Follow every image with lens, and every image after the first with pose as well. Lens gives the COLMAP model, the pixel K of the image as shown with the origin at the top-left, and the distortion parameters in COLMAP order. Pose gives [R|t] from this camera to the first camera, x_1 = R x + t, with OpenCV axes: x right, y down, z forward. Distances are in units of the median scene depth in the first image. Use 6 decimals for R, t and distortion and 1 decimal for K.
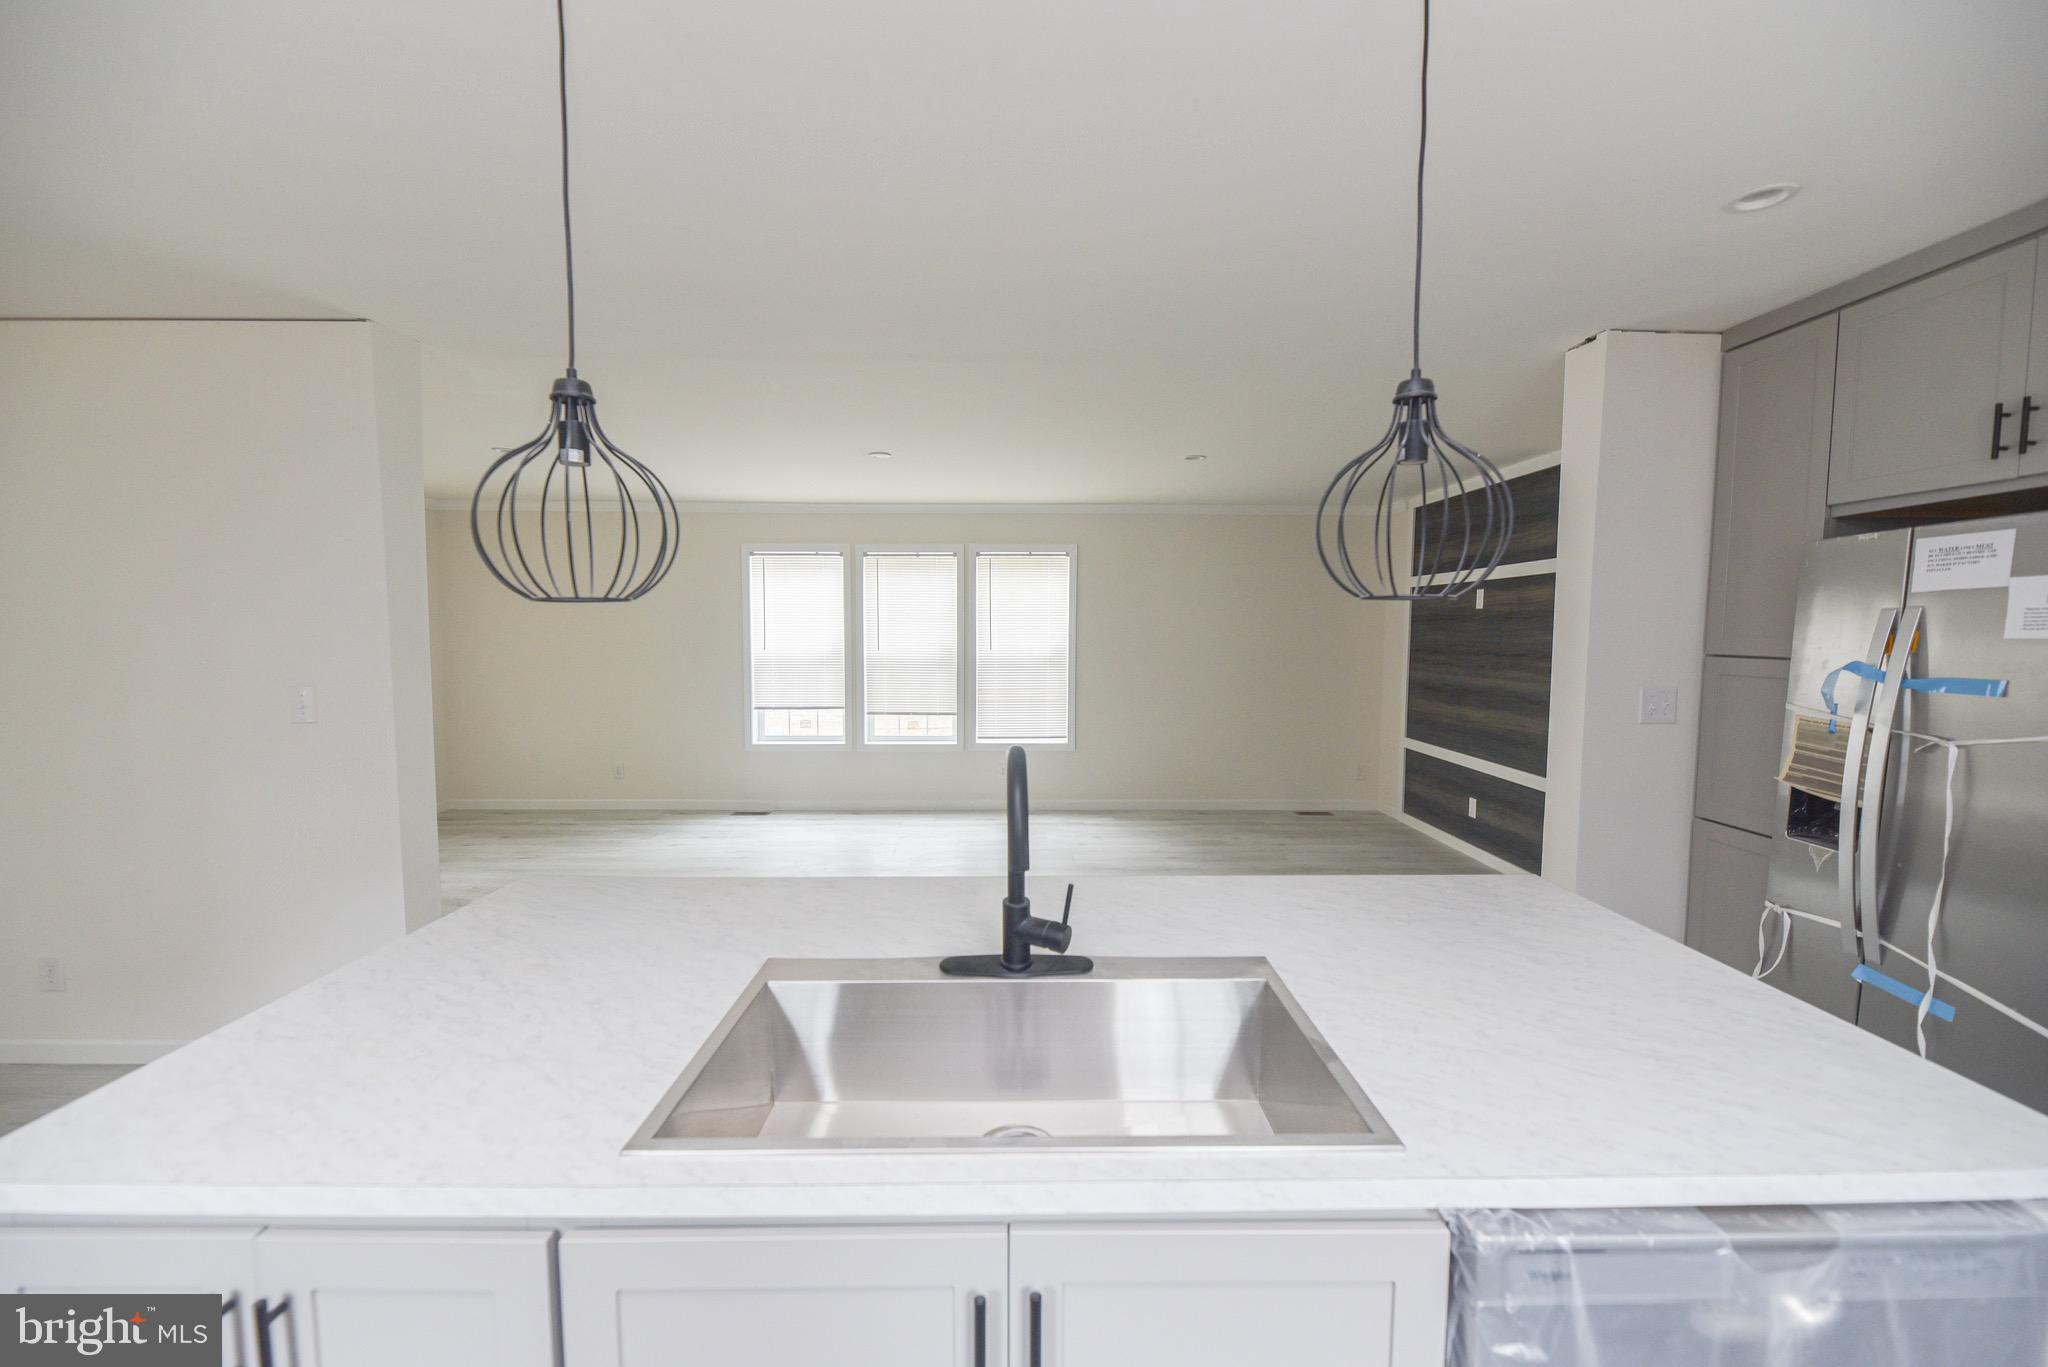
lens RADIAL K [[853.8, 0, 1027.2], [0, 853.8, 693.2], [0, 0, 1]] dist [0.002369, 0.000119]
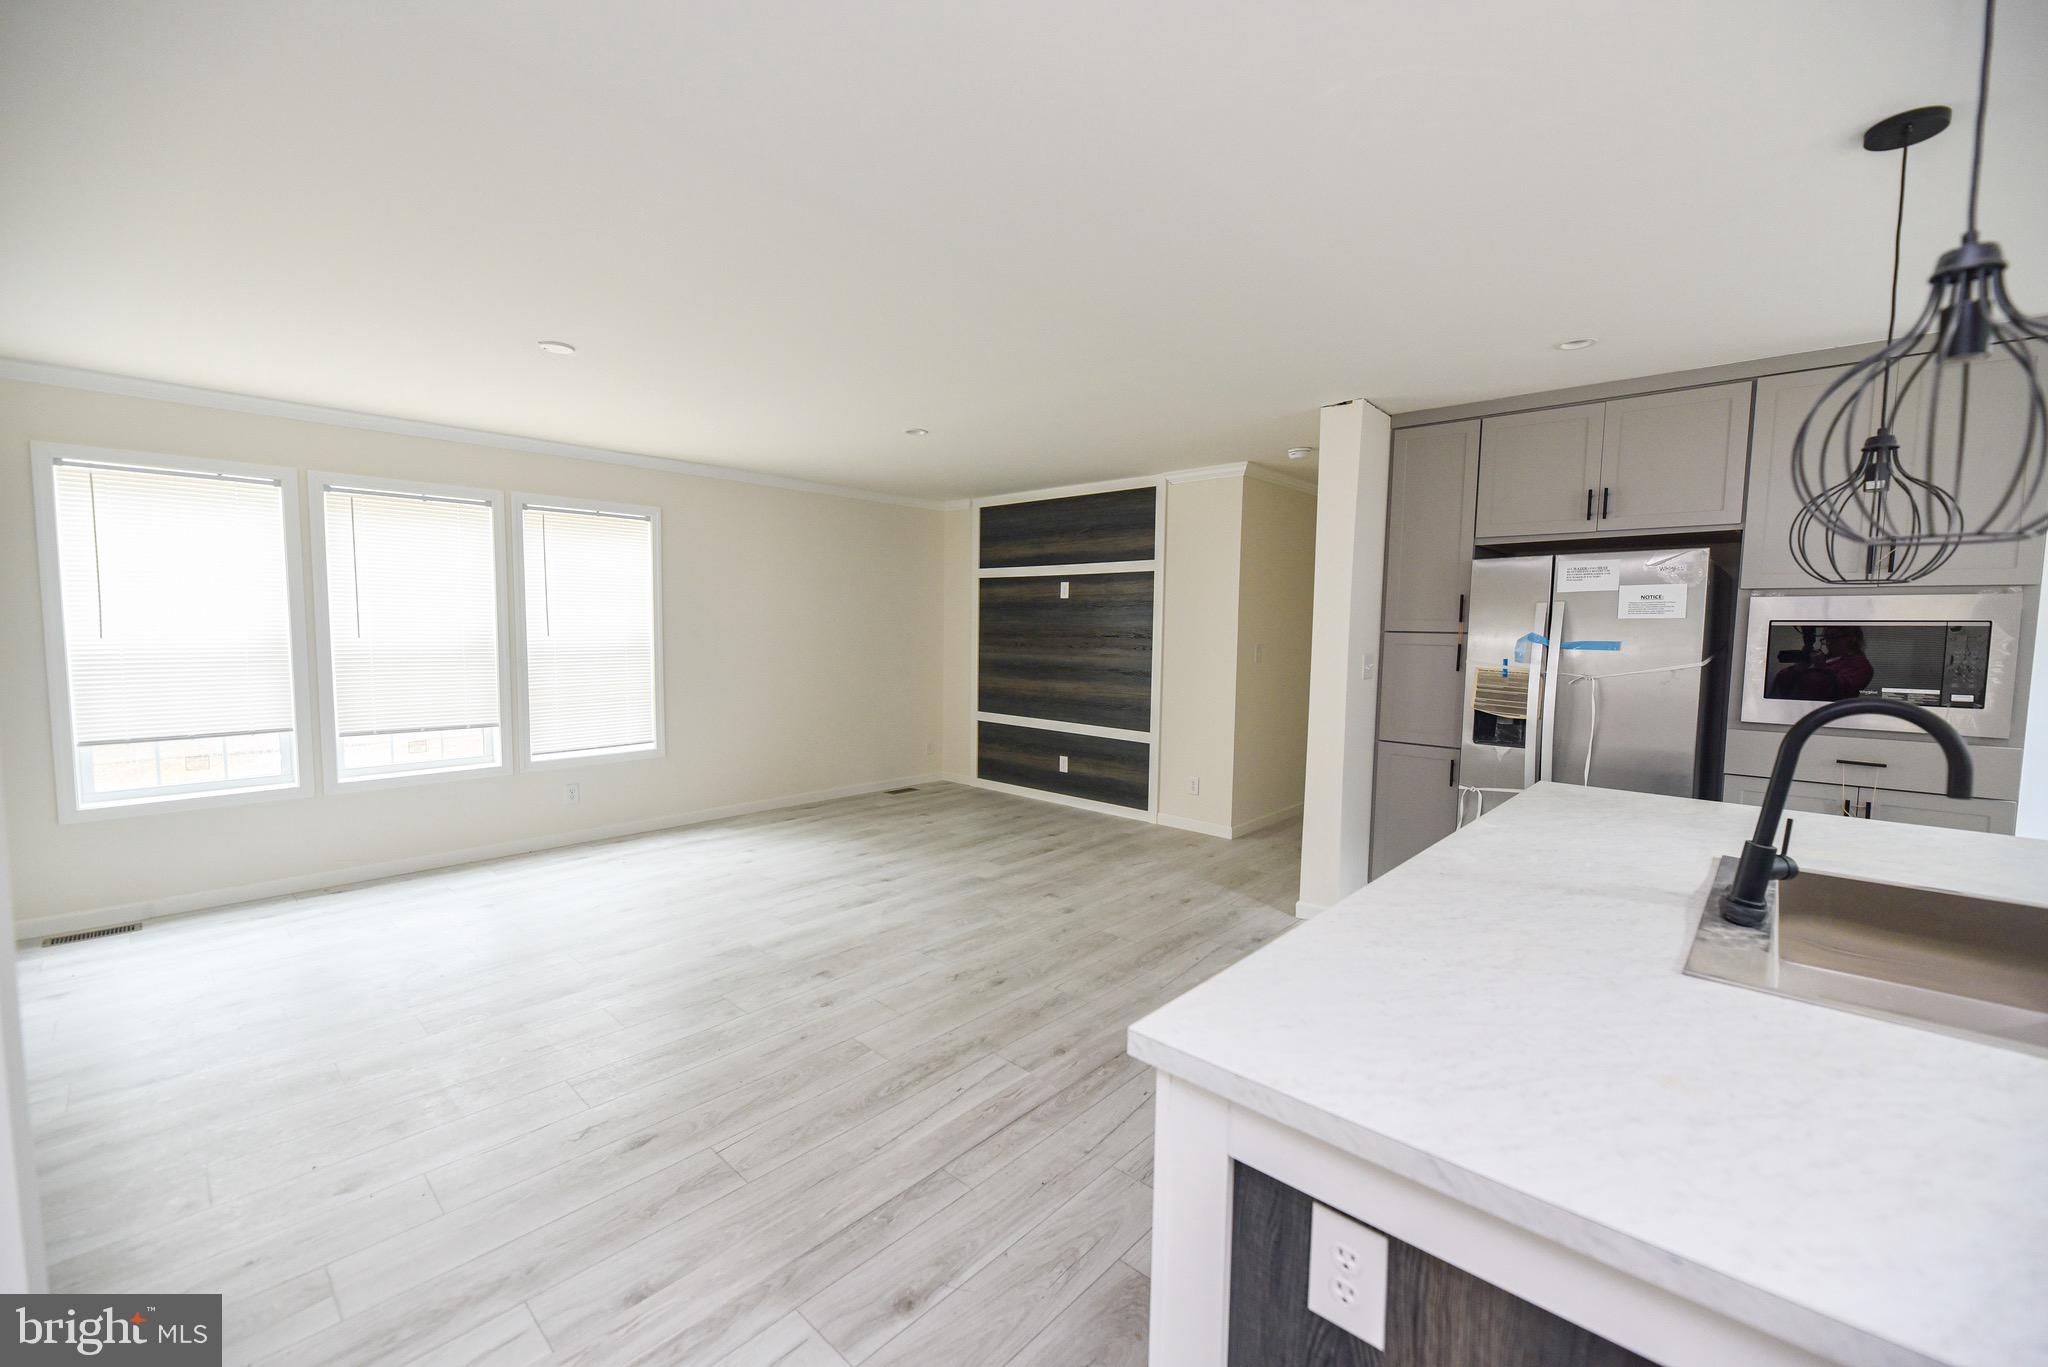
lens RADIAL K [[822.4, 0, 1029.1], [0, 822.4, 688.6], [0, 0, 1]] dist [0.002183, -0.004450]
pose [[0.687529, -0.052483, 0.724258, -0.343277], [0.045587, 0.998537, 0.029083, -0.007655], [-0.724725, 0.013021, 0.688915, 0.236818]]
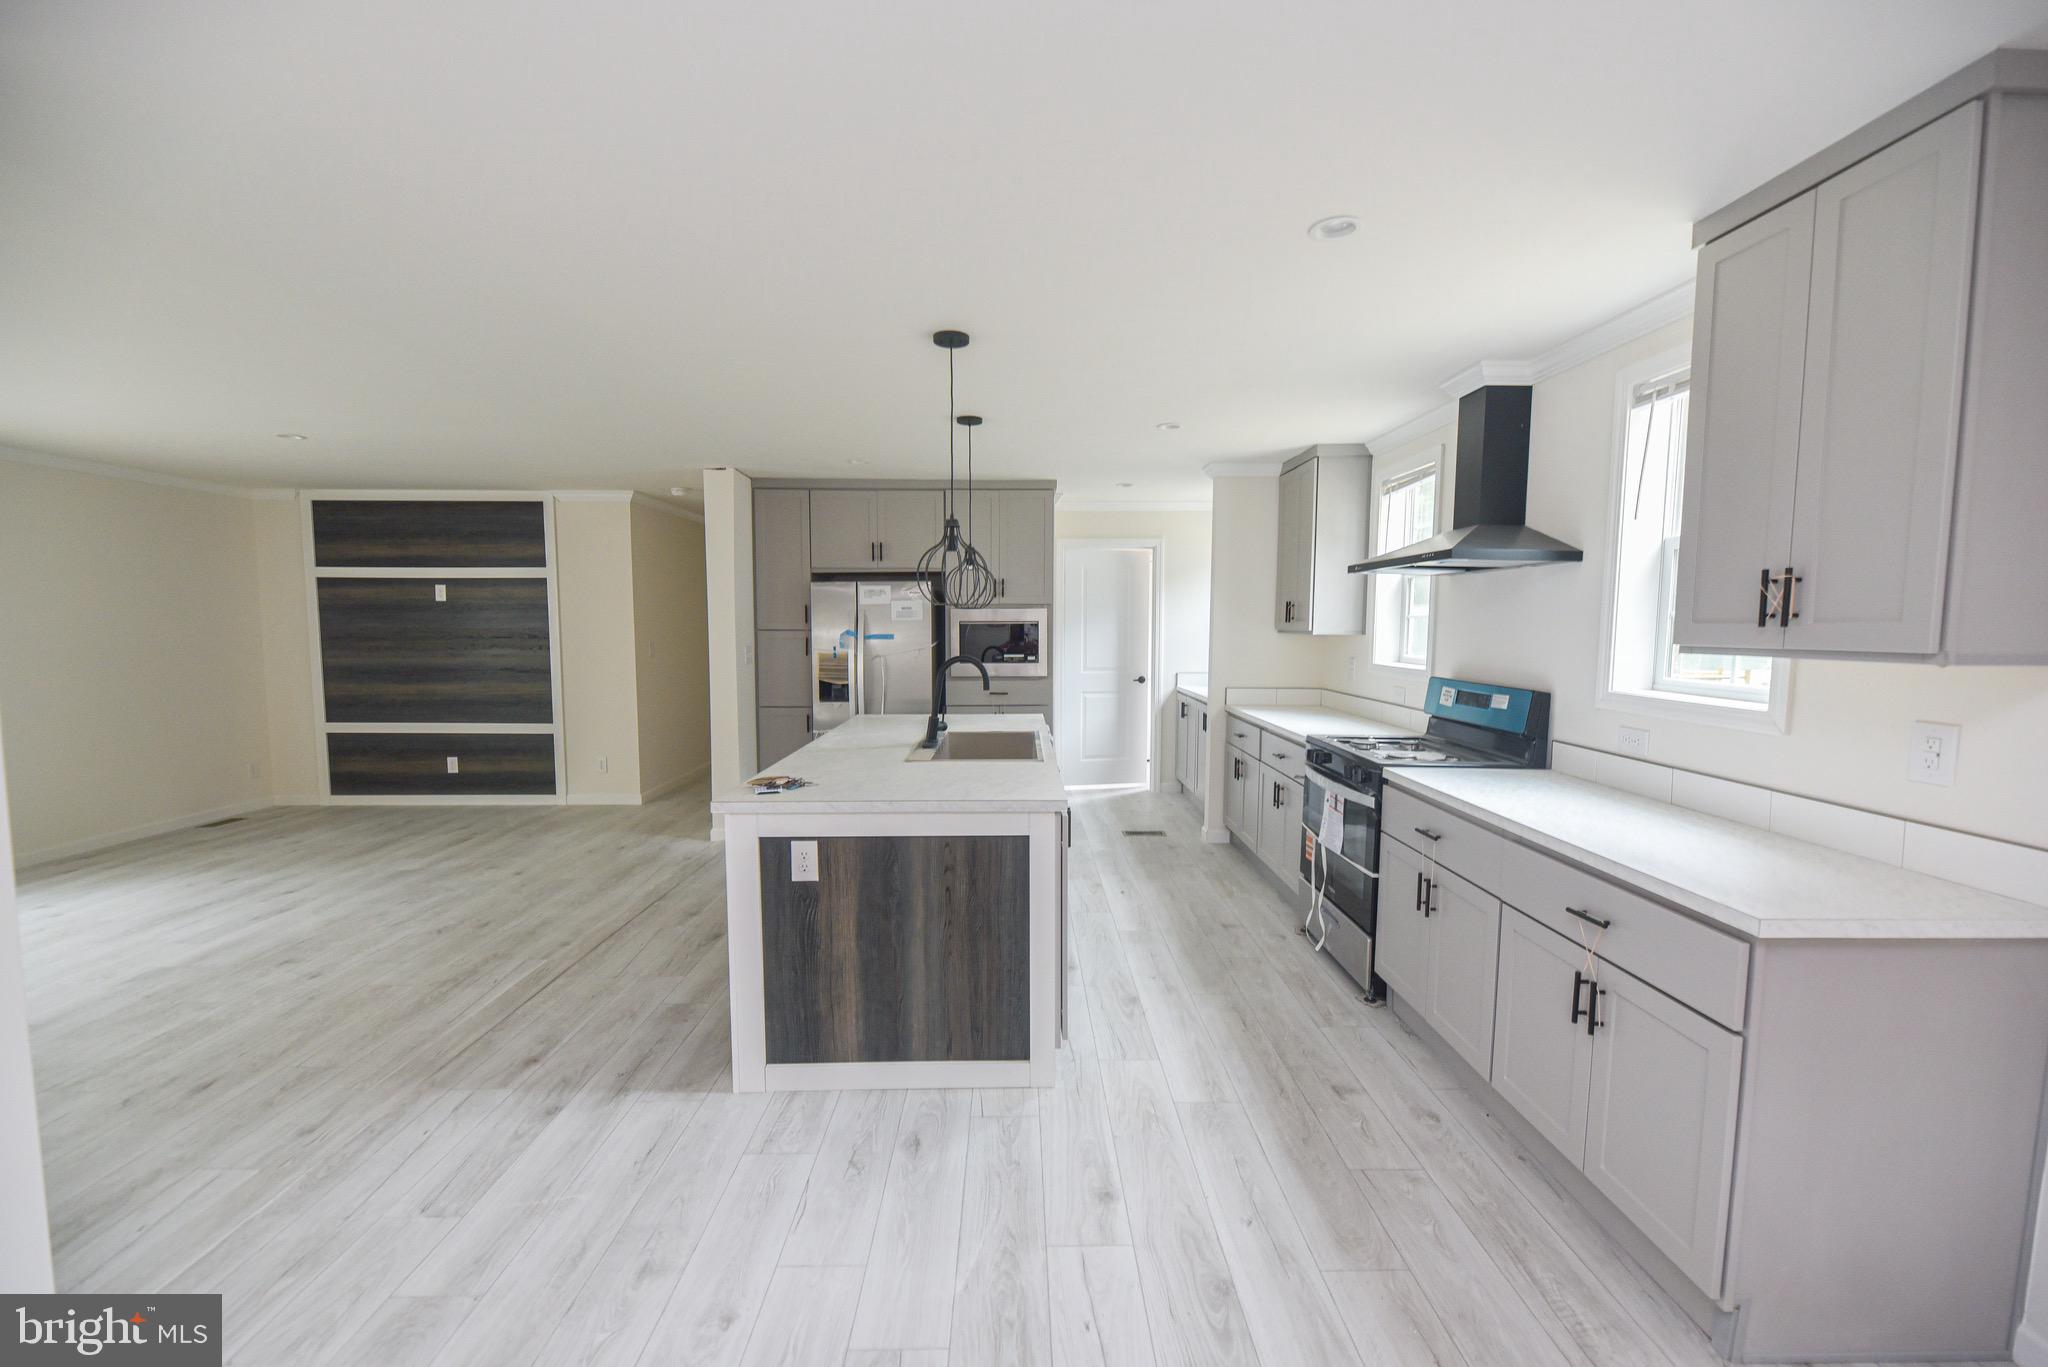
lens RADIAL K [[822.4, 0, 1029.1], [0, 822.4, 688.6], [0, 0, 1]] dist [0.002183, -0.004450]
pose [[-0.003265, -0.084295, 0.996436, -0.635011], [0.074433, 0.993656, 0.084303, -0.011128], [-0.997221, 0.074443, 0.003030, 0.171315]]
